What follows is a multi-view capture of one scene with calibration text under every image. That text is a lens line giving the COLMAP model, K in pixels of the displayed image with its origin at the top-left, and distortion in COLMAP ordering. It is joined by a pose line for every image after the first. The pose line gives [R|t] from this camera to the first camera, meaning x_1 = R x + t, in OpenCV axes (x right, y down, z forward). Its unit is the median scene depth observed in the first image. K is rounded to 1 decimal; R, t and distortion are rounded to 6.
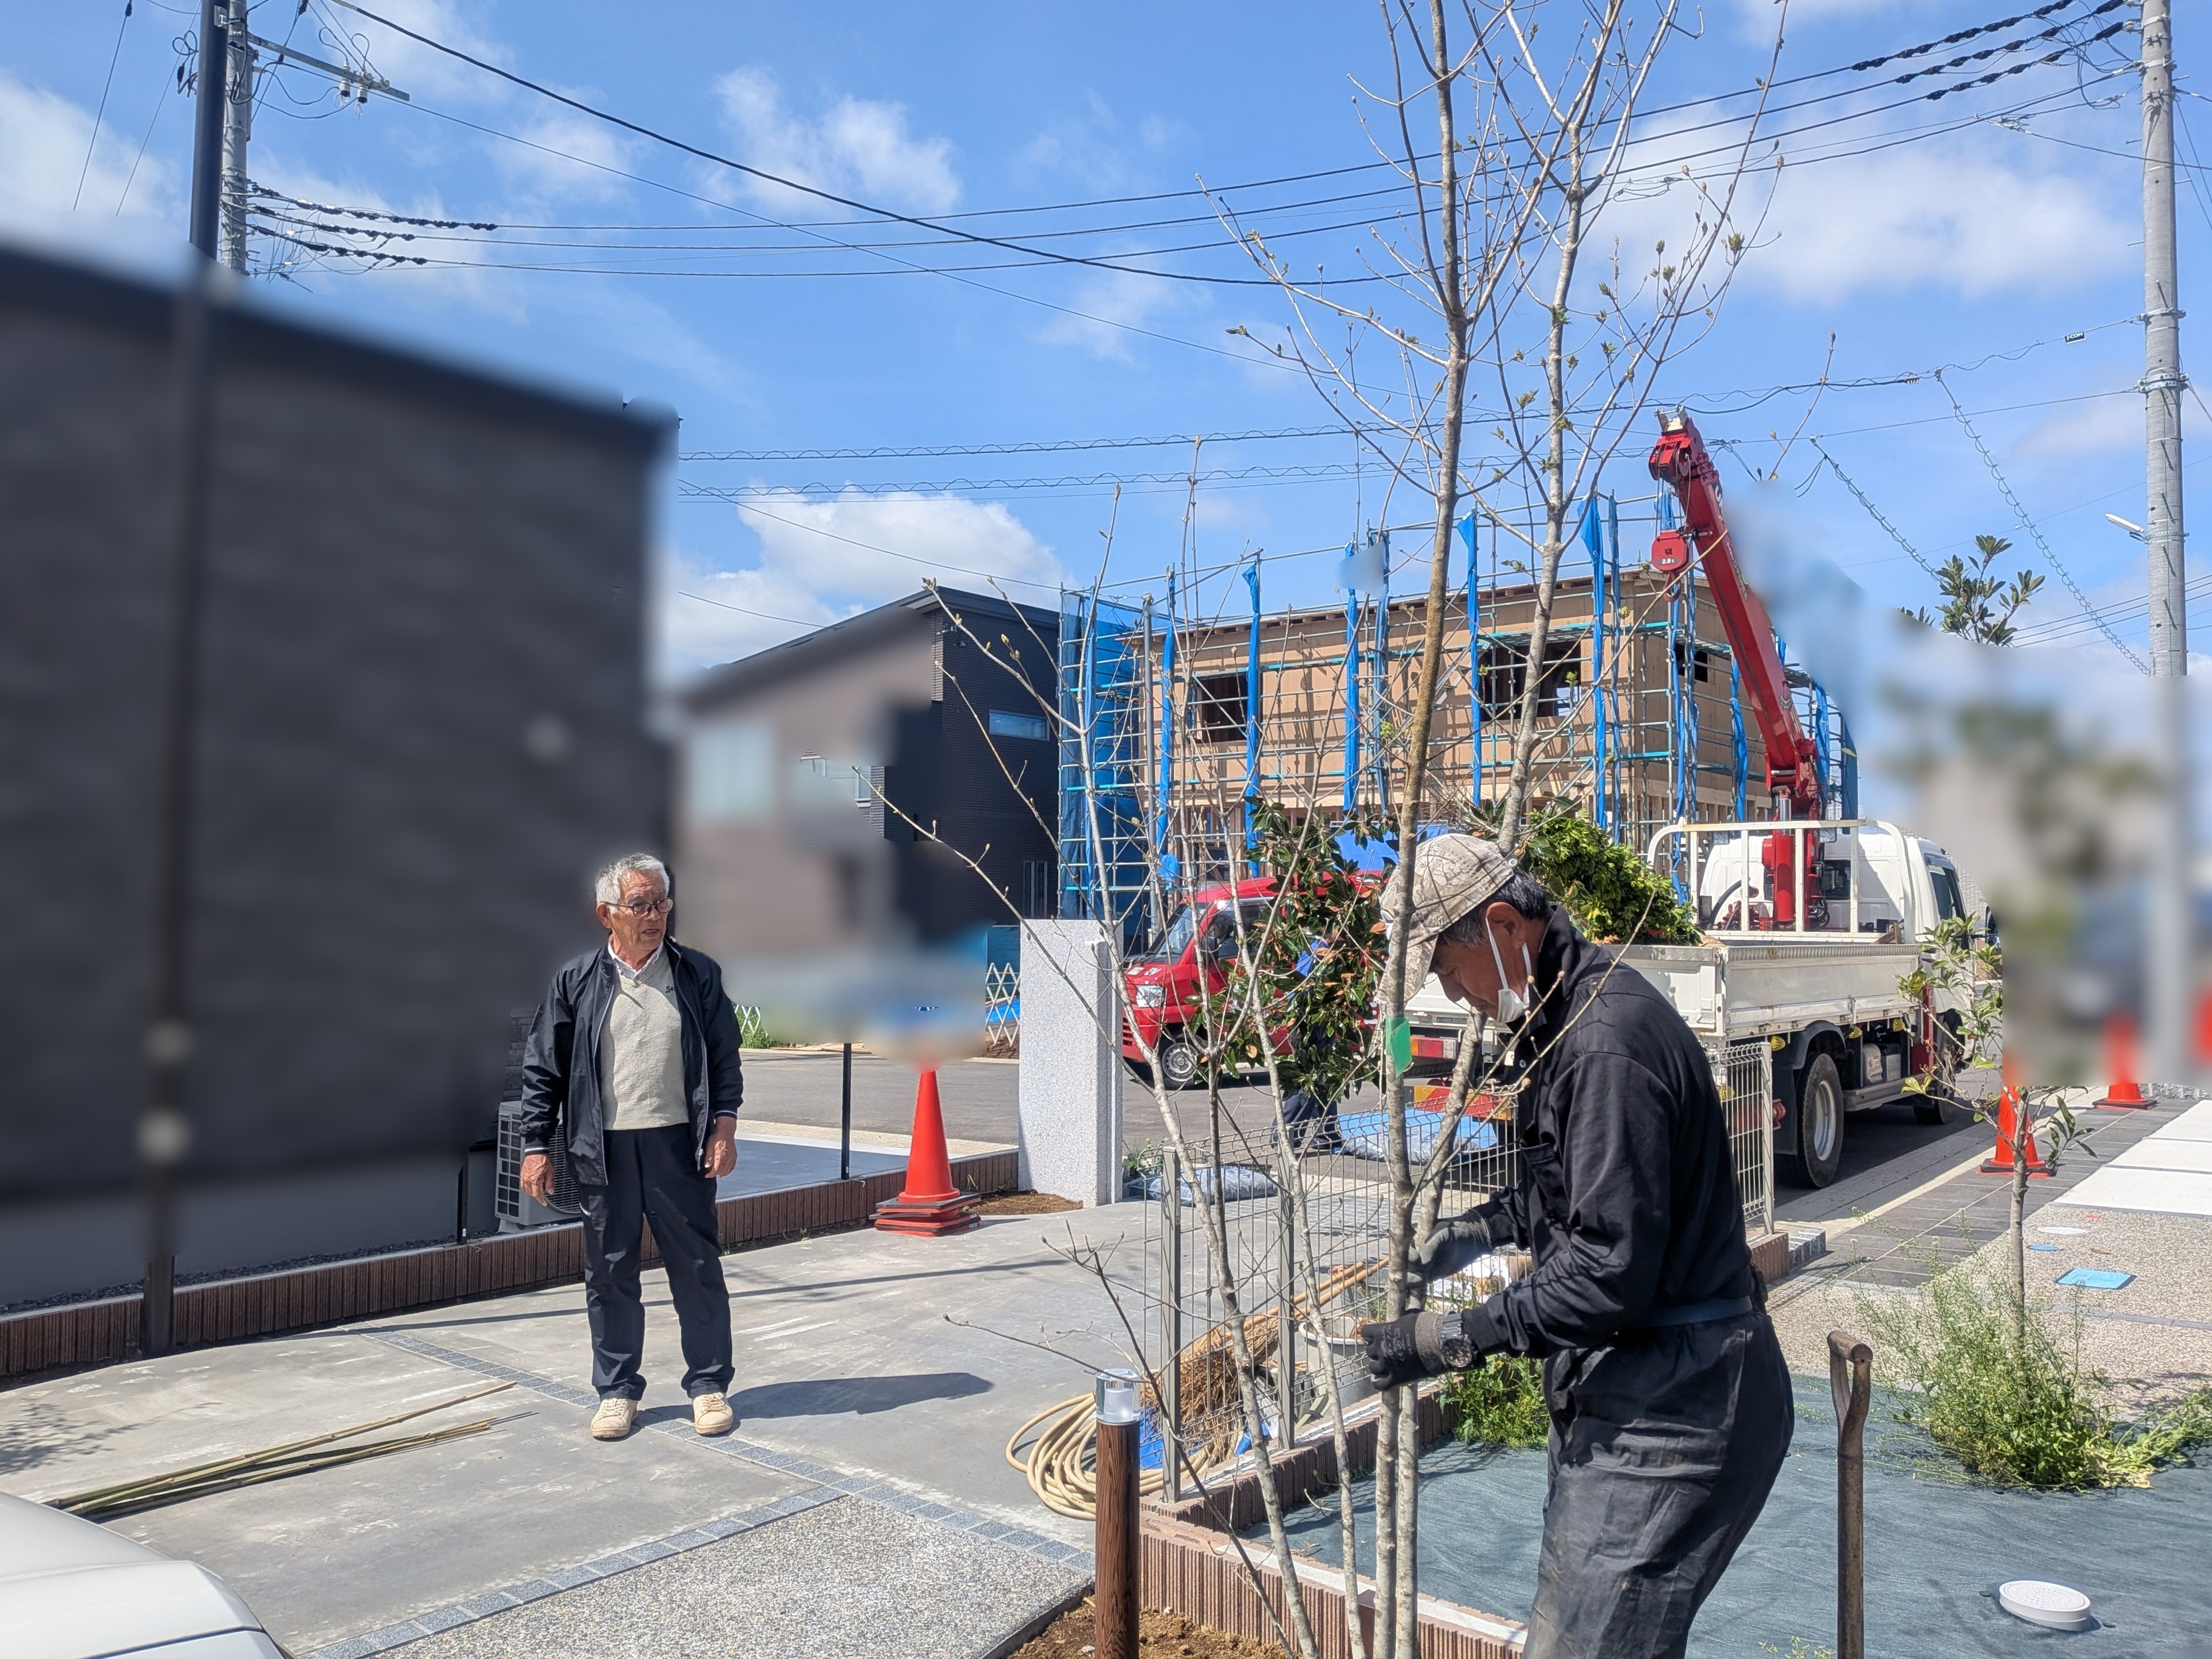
lens RADIAL K [[1637.7, 0, 1113.4], [0, 1637.7, 843.8], [0, 0, 1]] dist [0.068161, -0.107281]
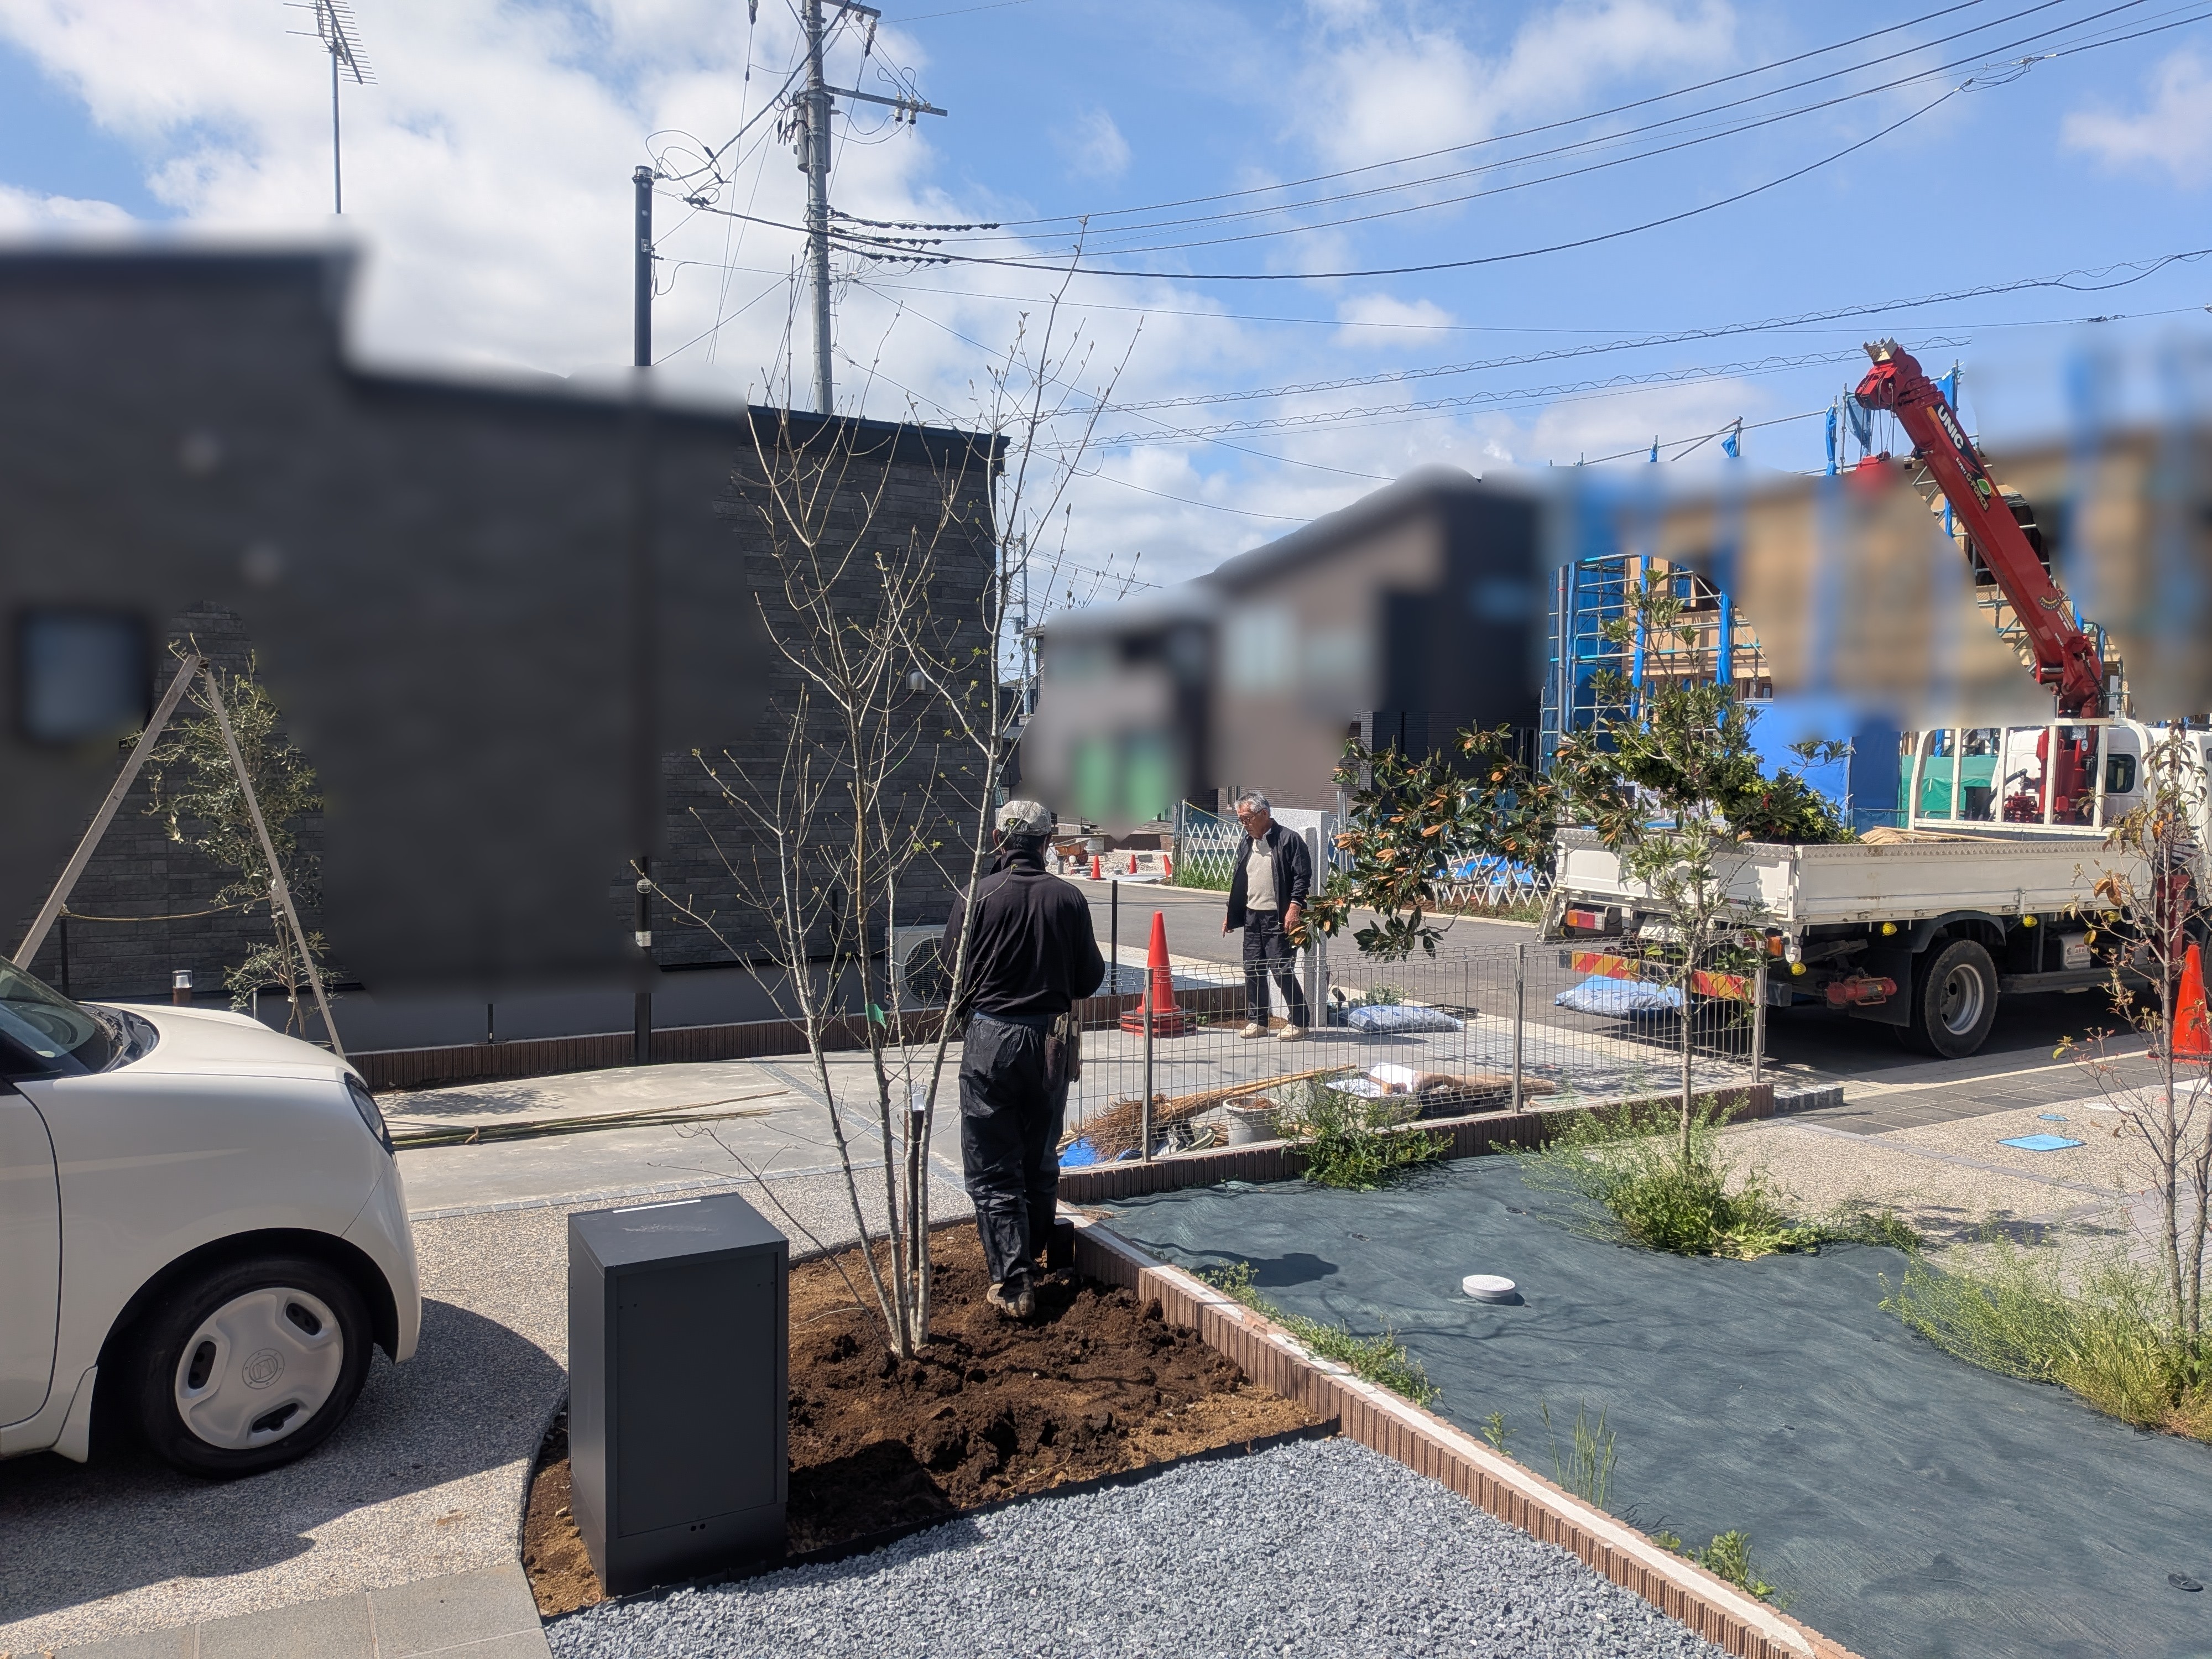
lens RADIAL K [[1580.8, 0, 1109.2], [0, 1580.8, 844.5], [0, 0, 1]] dist [0.062502, -0.090726]
pose [[0.926160, 0.026322, -0.376211, 0.192015], [0.009557, 0.995603, 0.093185, -0.026935], [0.377009, -0.089899, 0.921836, -0.125071]]
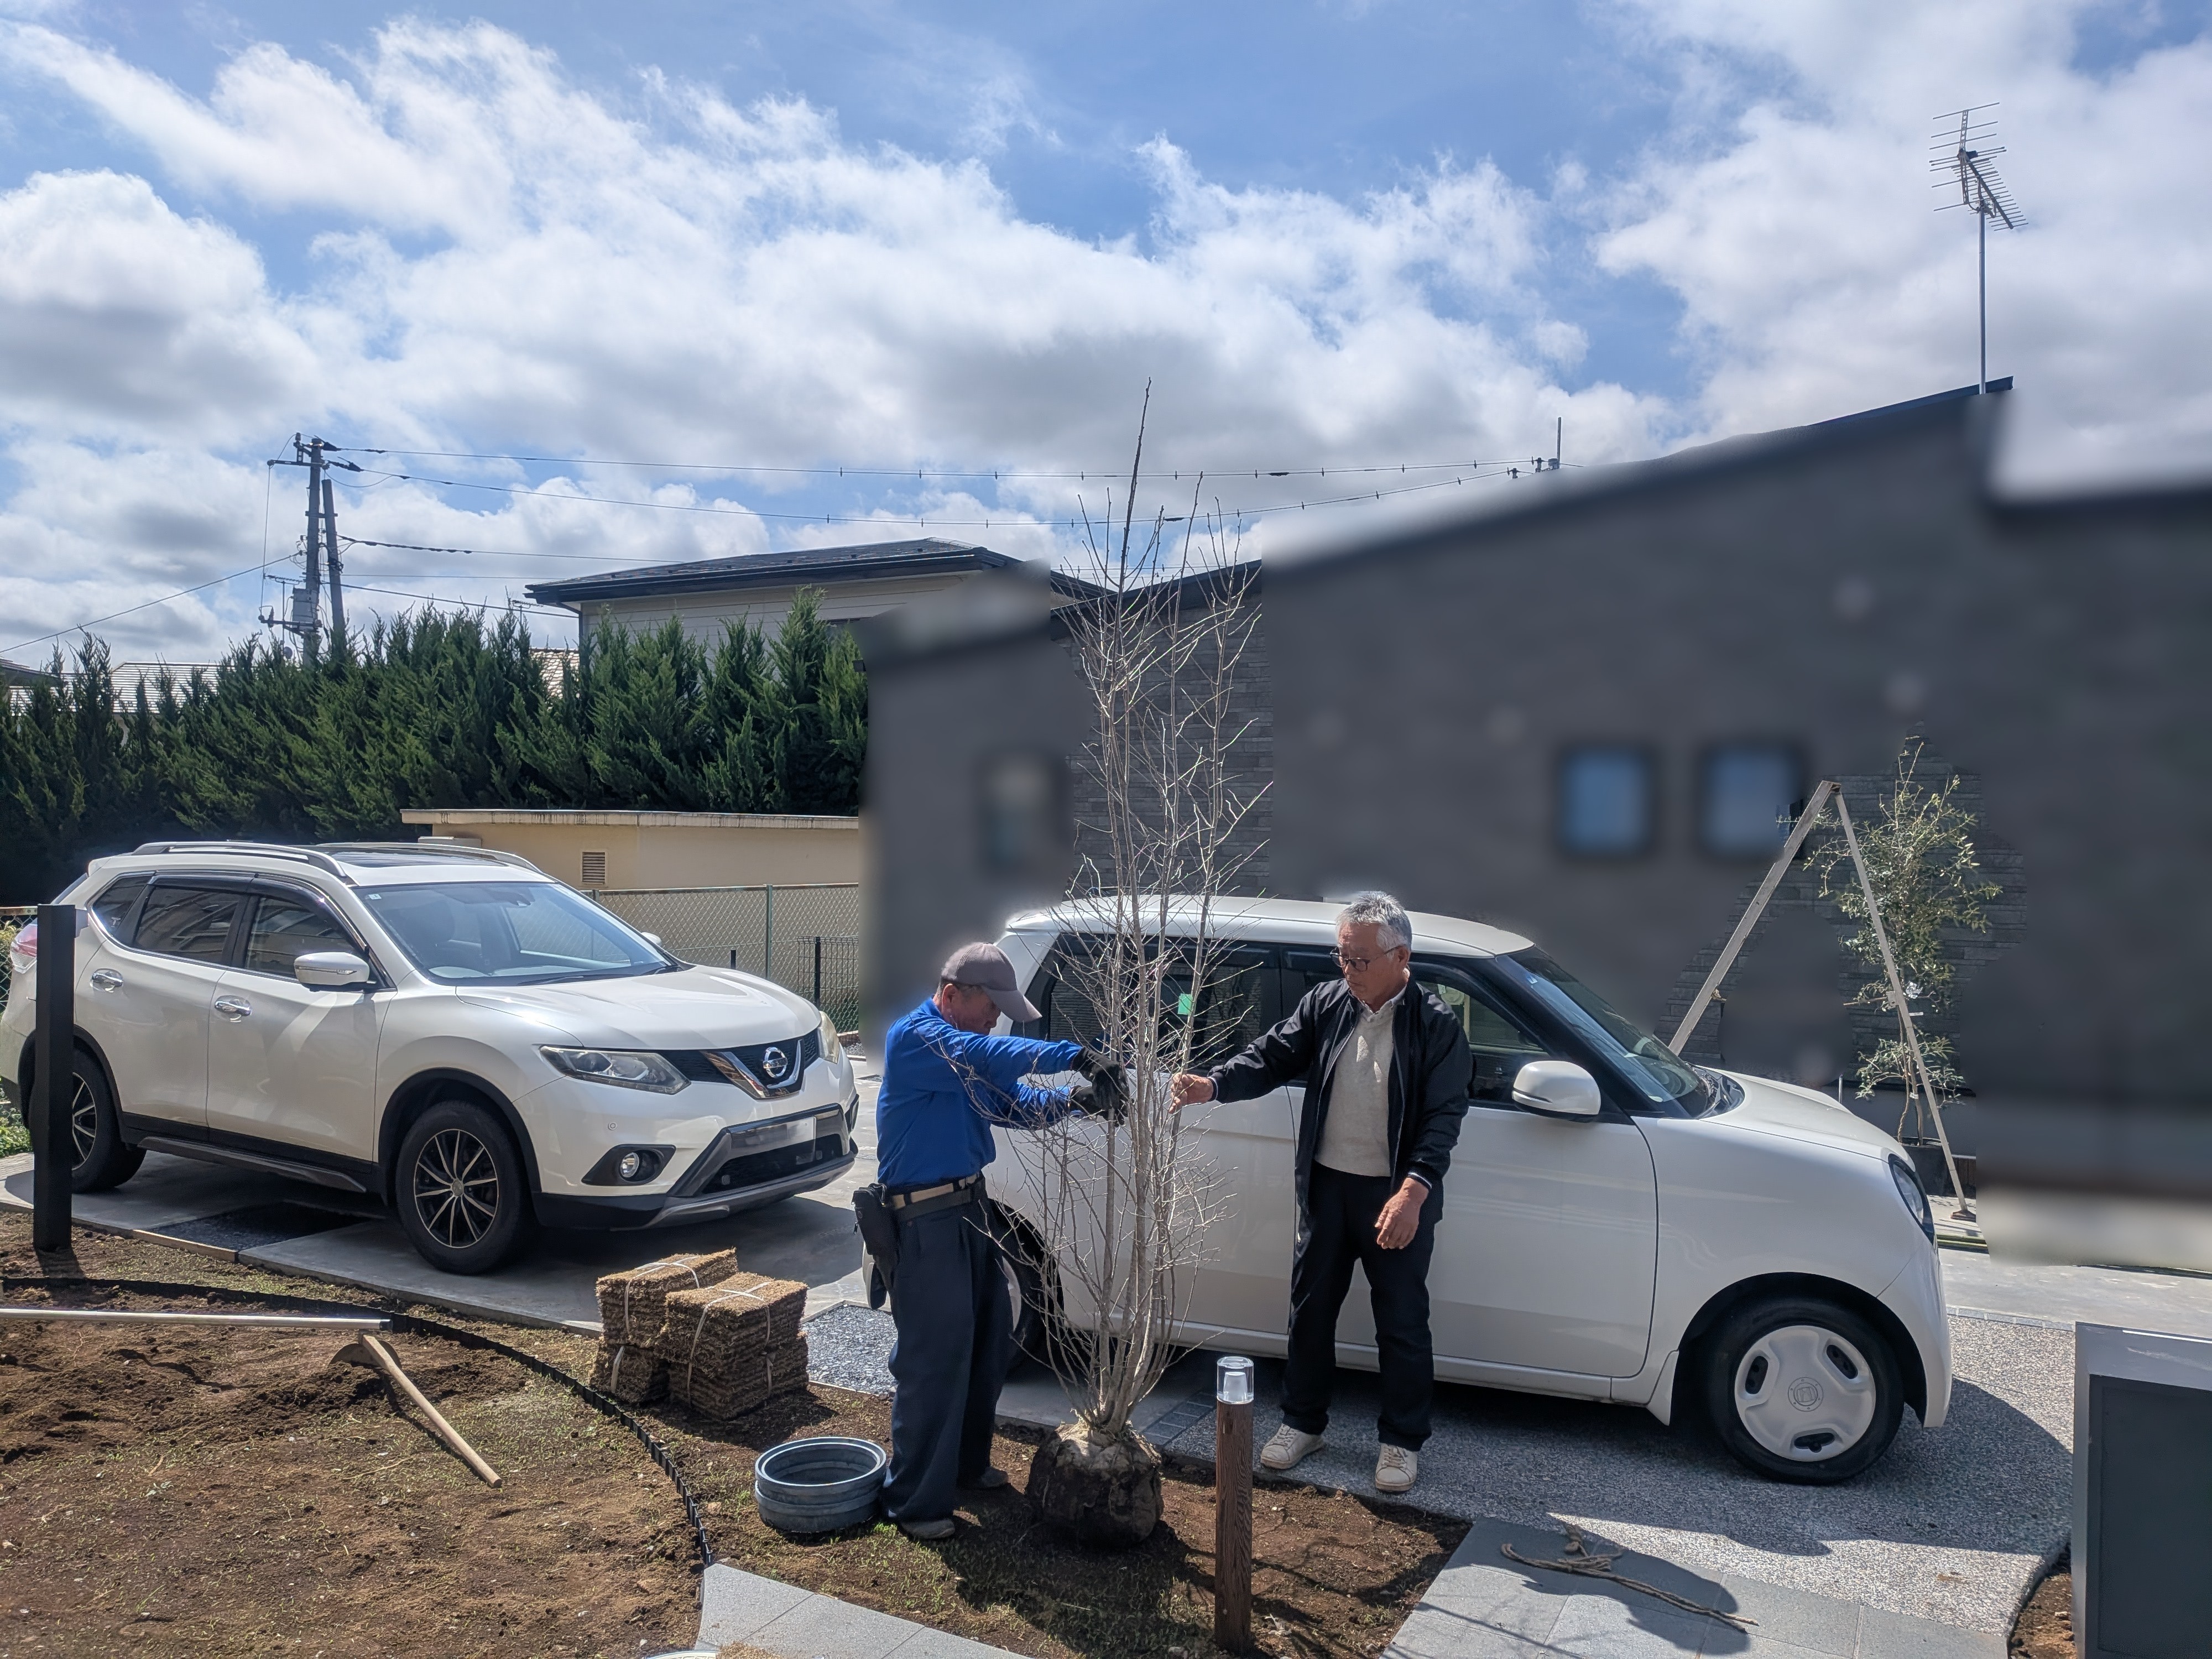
lens RADIAL K [[1555.3, 0, 1106.0], [0, 1555.3, 829.5], [0, 0, 1]] dist [0.059743, -0.081393]
pose [[0.199219, -0.008435, -0.979919, 0.238887], [0.027294, 0.999623, -0.003055, -0.029720], [0.979575, -0.026138, 0.199374, -0.133176]]
